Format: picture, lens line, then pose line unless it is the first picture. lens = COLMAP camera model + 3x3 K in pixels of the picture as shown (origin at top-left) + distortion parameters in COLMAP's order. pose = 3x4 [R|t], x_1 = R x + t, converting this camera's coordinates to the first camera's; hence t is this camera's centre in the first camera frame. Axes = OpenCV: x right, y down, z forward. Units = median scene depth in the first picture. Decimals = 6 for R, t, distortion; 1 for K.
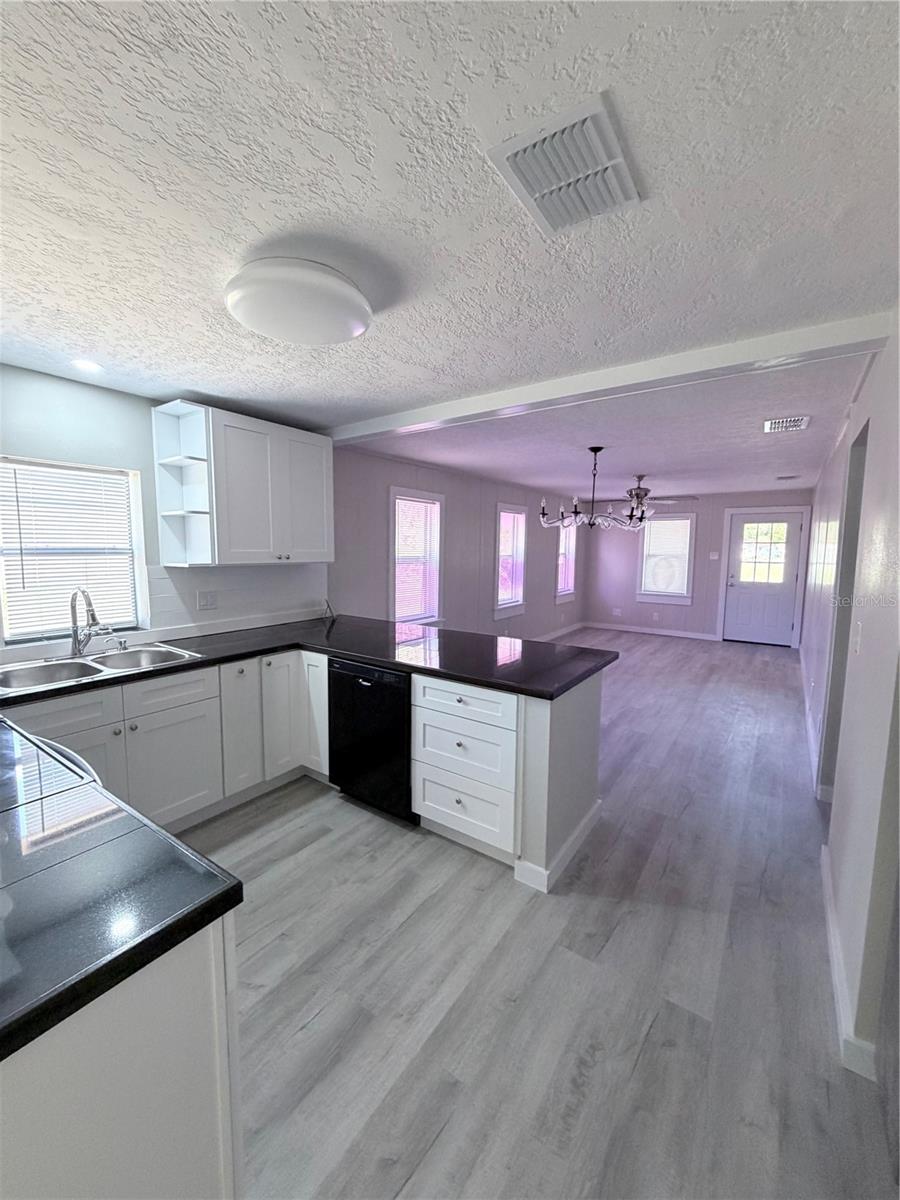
lens RADIAL K [[482.6, 0, 447.9], [0, 482.6, 599.0], [0, 0, 1]] dist [-0.001370, 0.000237]
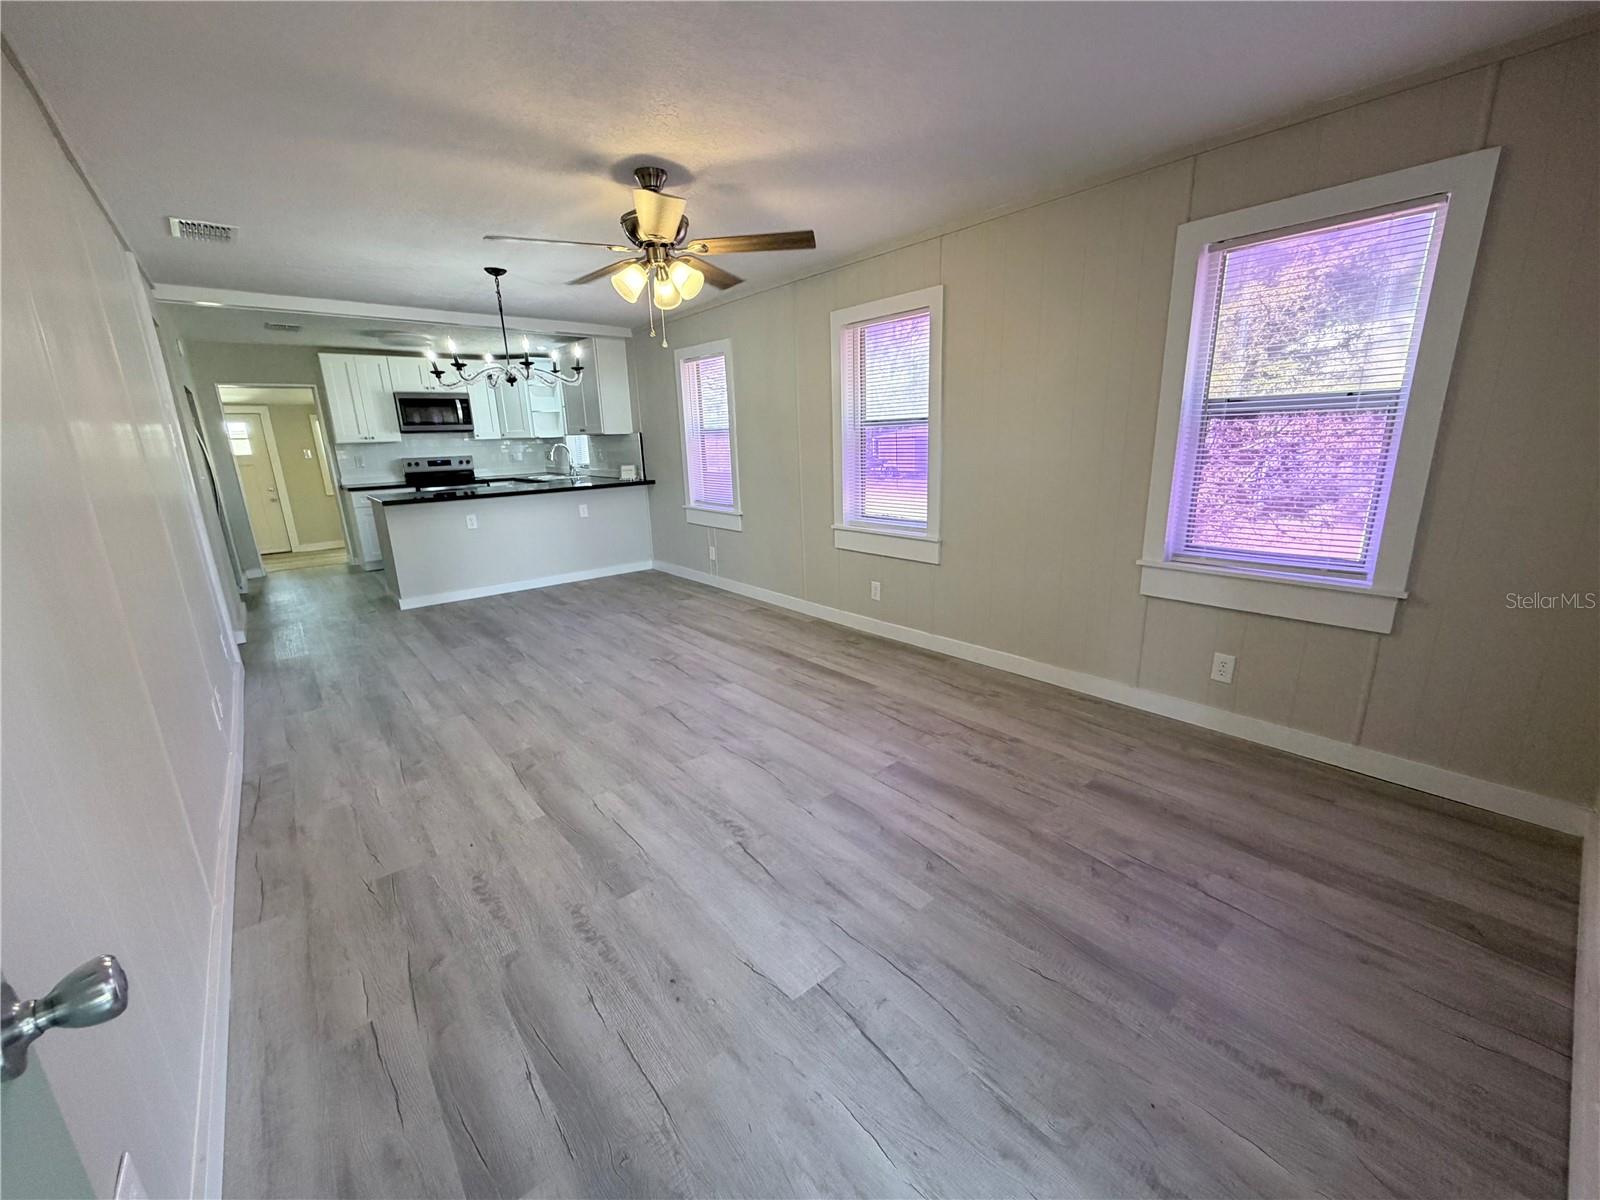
lens RADIAL K [[643.4, 0, 801.6], [0, 643.4, 605.1], [0, 0, 1]] dist [-0.001370, 0.000237]
pose [[-0.262335, 0.247710, -0.932641, 1.968670], [-0.078580, 0.957797, 0.276495, -0.220937], [0.961772, 0.145821, -0.231799, 2.836924]]
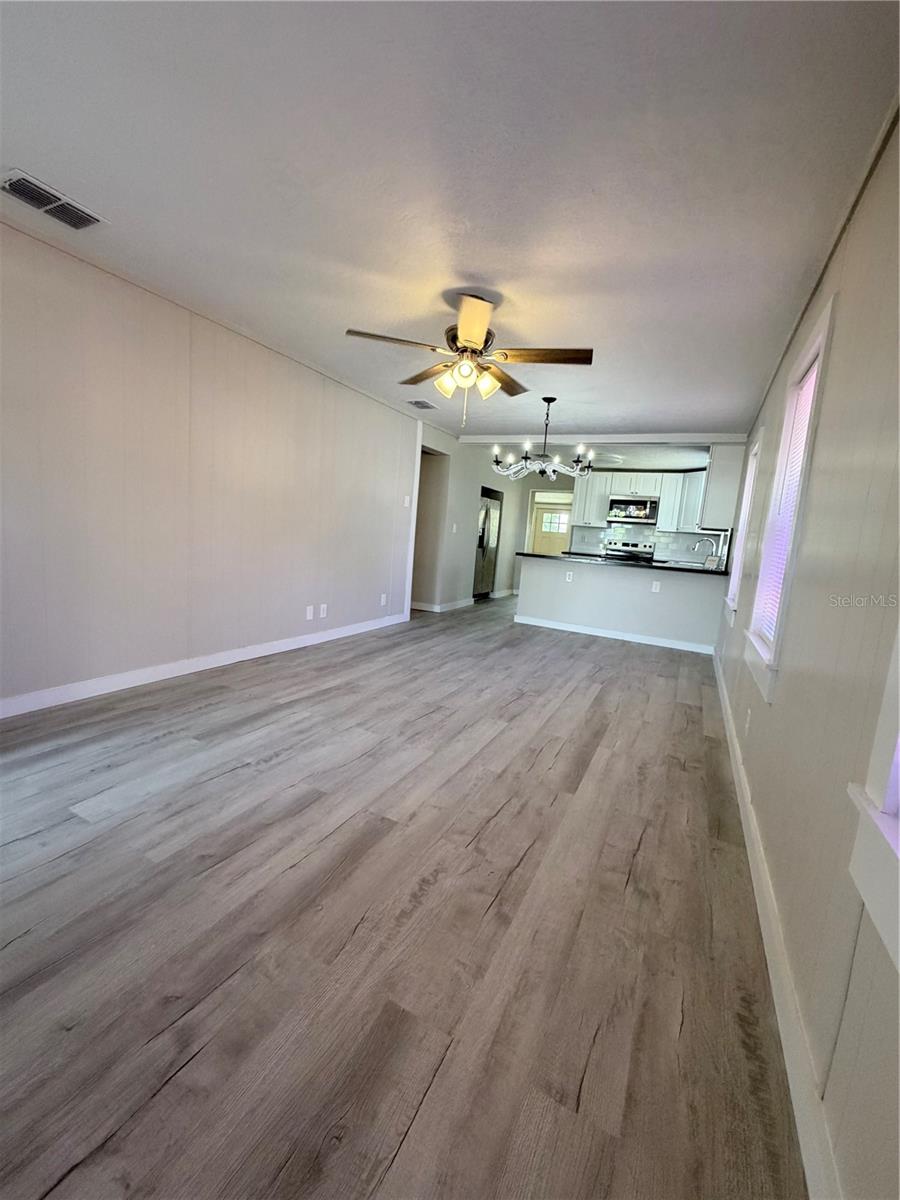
lens RADIAL K [[482.6, 0, 442.9], [0, 482.6, 596.3], [0, 0, 1]] dist [-0.001370, 0.000237]
pose [[-0.987846, -0.067425, -0.140053, 1.065872], [-0.100314, 0.964808, 0.243071, -0.214807], [0.118735, 0.254166, -0.959845, 3.408068]]
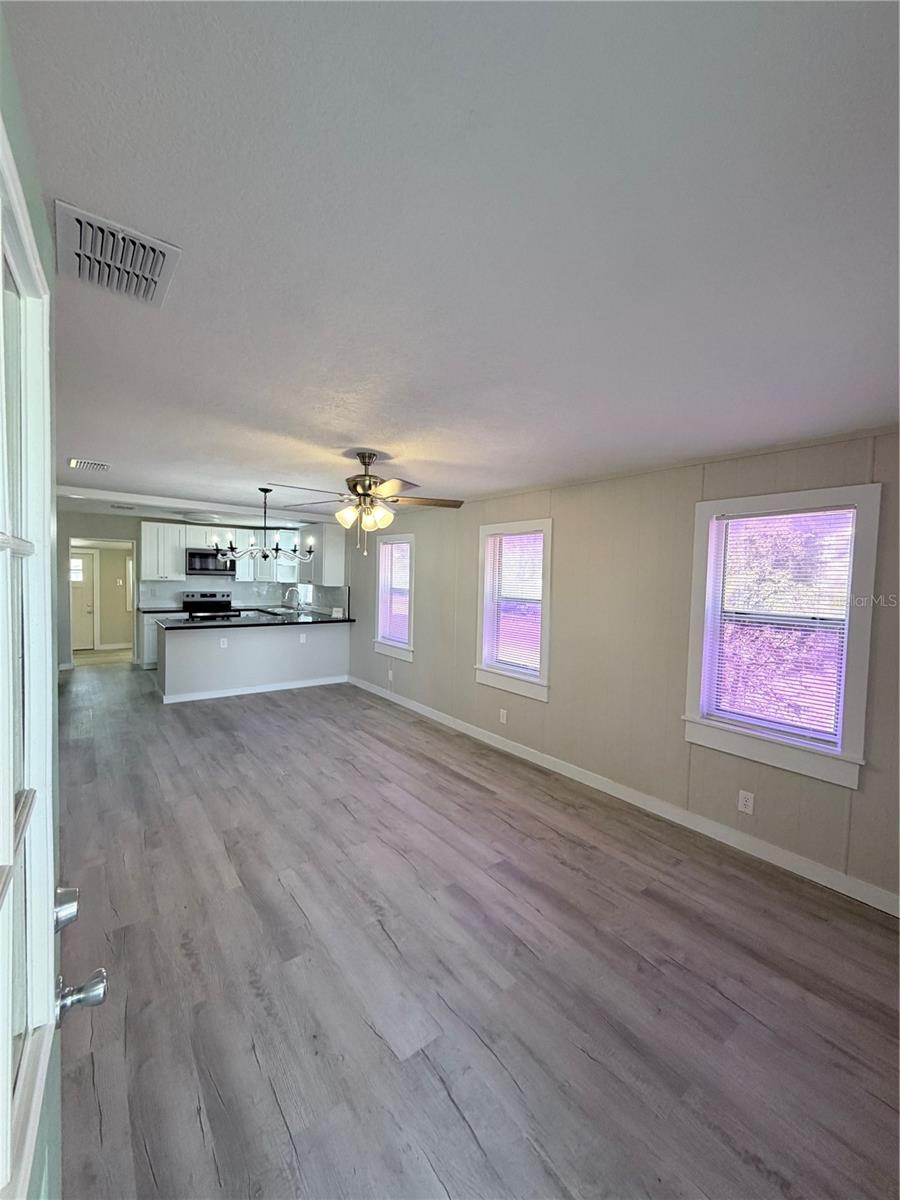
lens RADIAL K [[482.6, 0, 452.6], [0, 482.6, 596.8], [0, 0, 1]] dist [-0.001370, 0.000237]
pose [[-0.295065, 0.026646, -0.955106, 2.047876], [-0.134633, 0.988478, 0.069169, -0.331503], [0.945944, 0.148998, -0.288078, 2.894321]]
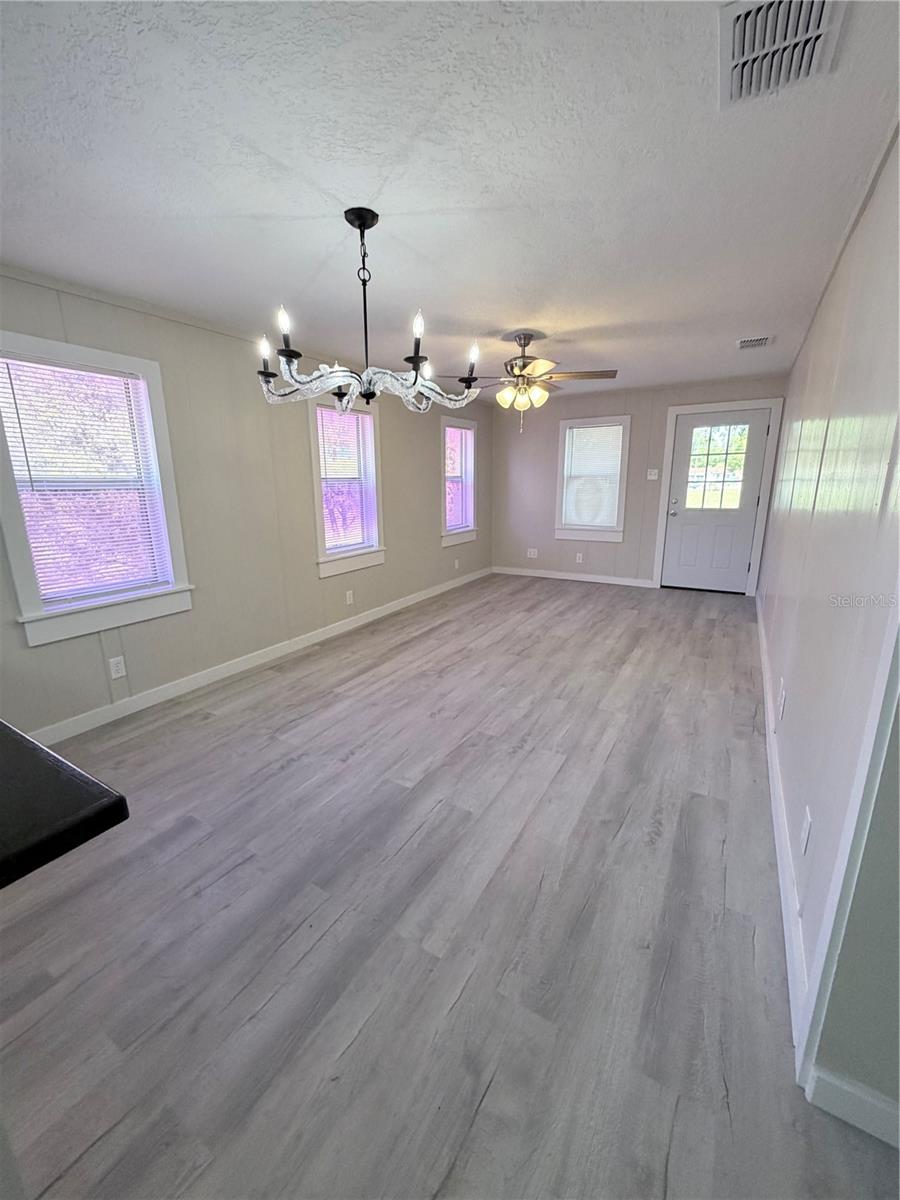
lens RADIAL K [[482.6, 0, 447.7], [0, 482.6, 598.8], [0, 0, 1]] dist [-0.001370, 0.000237]
pose [[0.996983, -0.038259, 0.067537, 0.561524], [0.029033, 0.990737, 0.132657, -0.024912], [-0.071986, -0.130296, 0.988858, 0.820645]]
